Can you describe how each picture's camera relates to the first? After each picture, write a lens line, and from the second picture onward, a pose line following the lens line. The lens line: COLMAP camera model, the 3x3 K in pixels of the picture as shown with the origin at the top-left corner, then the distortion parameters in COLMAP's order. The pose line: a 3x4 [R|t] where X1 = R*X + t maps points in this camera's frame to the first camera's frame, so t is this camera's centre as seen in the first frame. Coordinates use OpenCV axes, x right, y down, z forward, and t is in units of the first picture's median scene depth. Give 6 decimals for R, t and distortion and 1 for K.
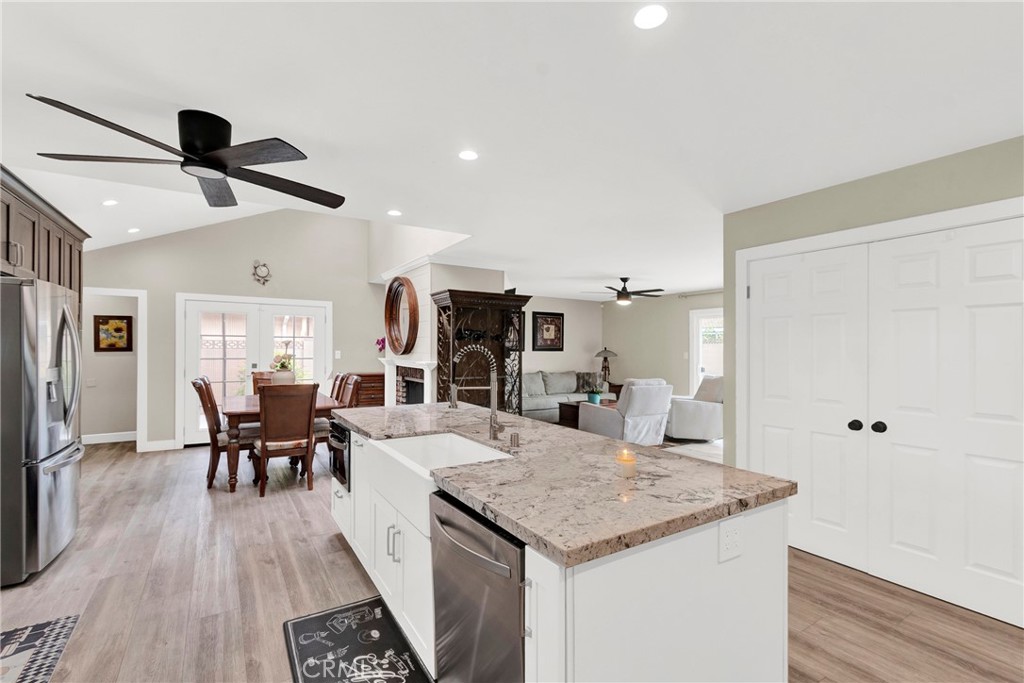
lens RADIAL K [[462.5, 0, 516.2], [0, 462.5, 343.2], [0, 0, 1]] dist [0.003230, 0.000201]
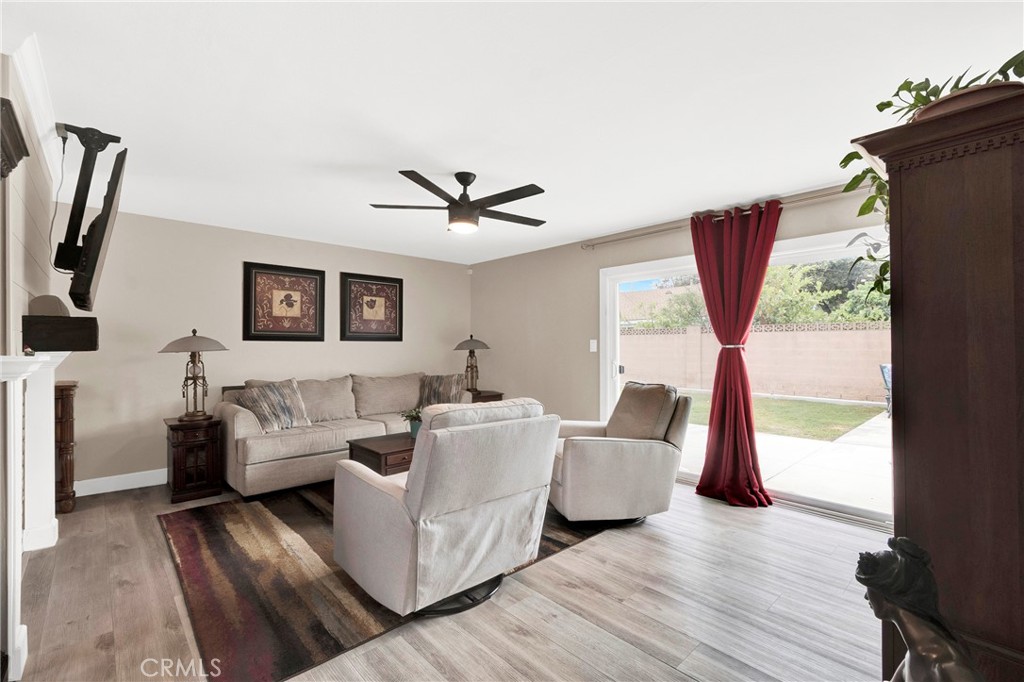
lens RADIAL K [[449.8, 0, 515.5], [0, 449.8, 342.8], [0, 0, 1]] dist [0.002447, 0.000215]
pose [[0.984696, -0.005283, 0.174199, 0.211926], [0.004523, 0.999978, 0.004760, 0.025262], [-0.174221, -0.003899, 0.984699, 0.569870]]
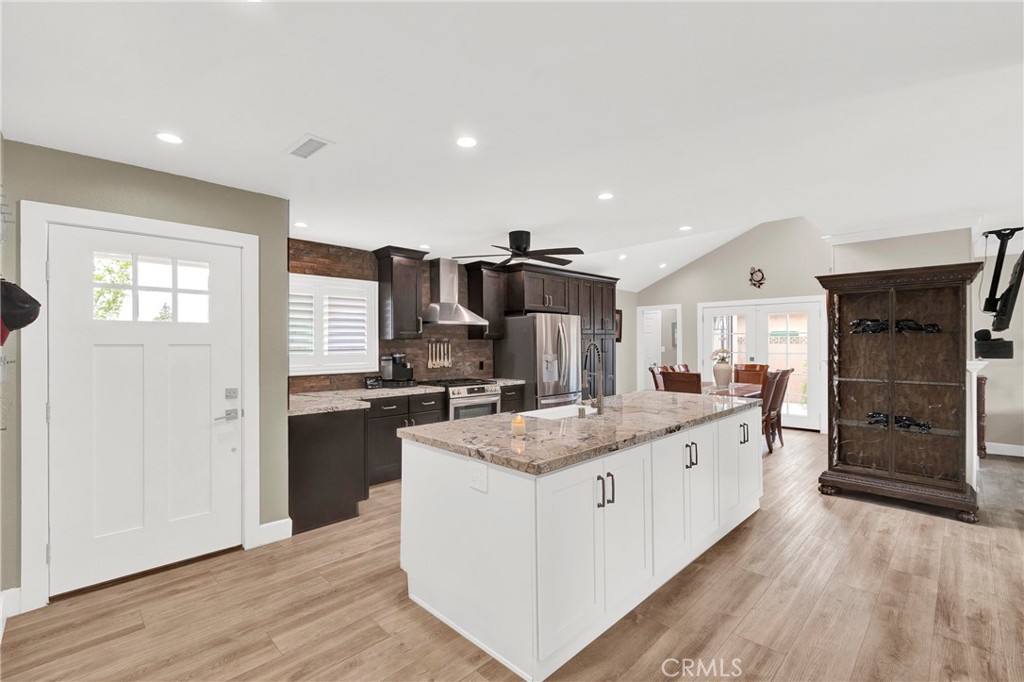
lens RADIAL K [[451.5, 0, 512.0], [0, 451.5, 341.0], [0, 0, 1]] dist [-0.000574, 0.000032]
pose [[0.204948, -0.009644, -0.978725, 0.414434], [0.014773, 0.999868, -0.006759, 0.002504], [0.978661, -0.013073, 0.205063, 0.181796]]
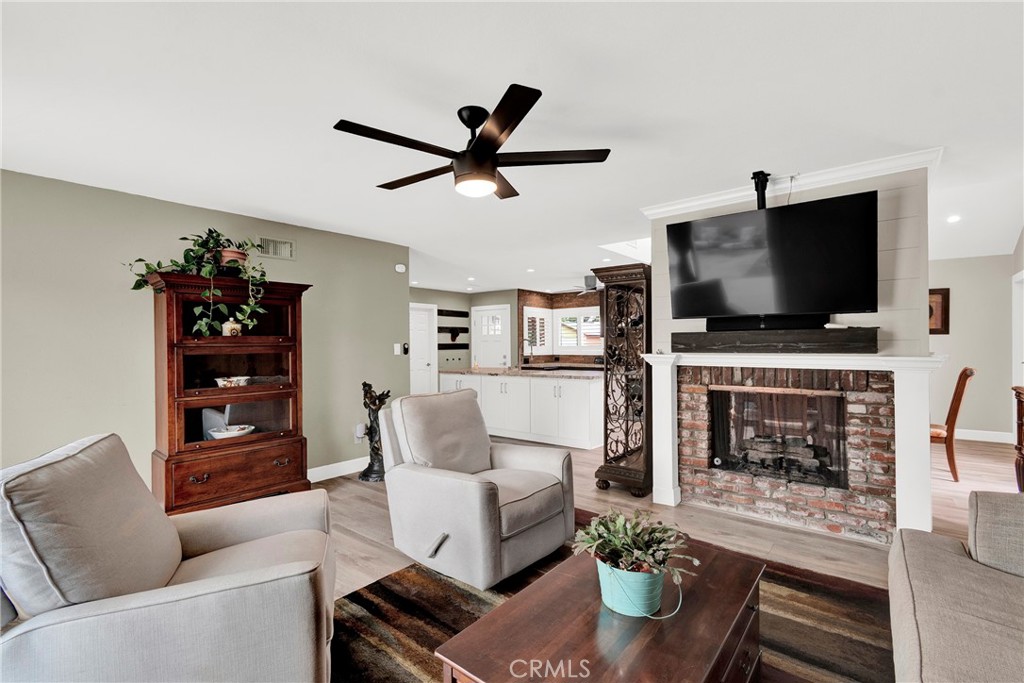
lens RADIAL K [[449.8, 0, 515.5], [0, 449.8, 343.3], [0, 0, 1]] dist [0.002447, 0.000215]
pose [[-0.951010, 0.003363, -0.309142, 0.312912], [0.007906, 0.999878, -0.013447, 0.025706], [0.309059, -0.015232, -0.950921, 1.348075]]
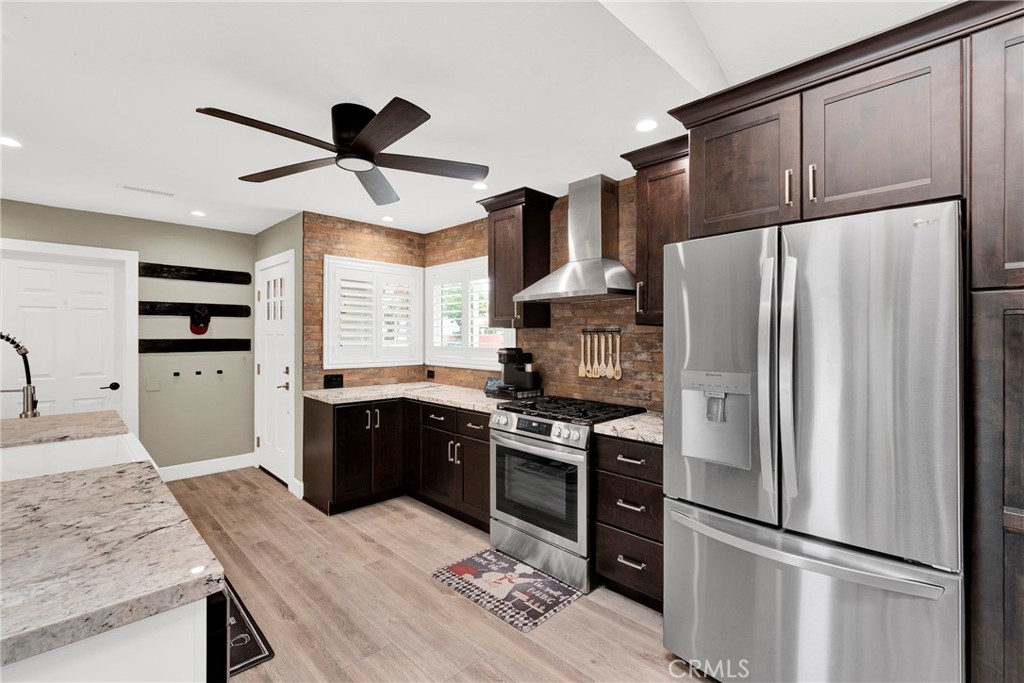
lens RADIAL K [[451.6, 0, 514.2], [0, 451.6, 334.8], [0, 0, 1]] dist [0.004503, 0.000094]
pose [[-0.977146, -0.005874, -0.212490, -0.262274], [-0.003476, 0.999926, -0.011660, 0.005376], [0.212543, -0.010655, -0.977094, 0.668212]]
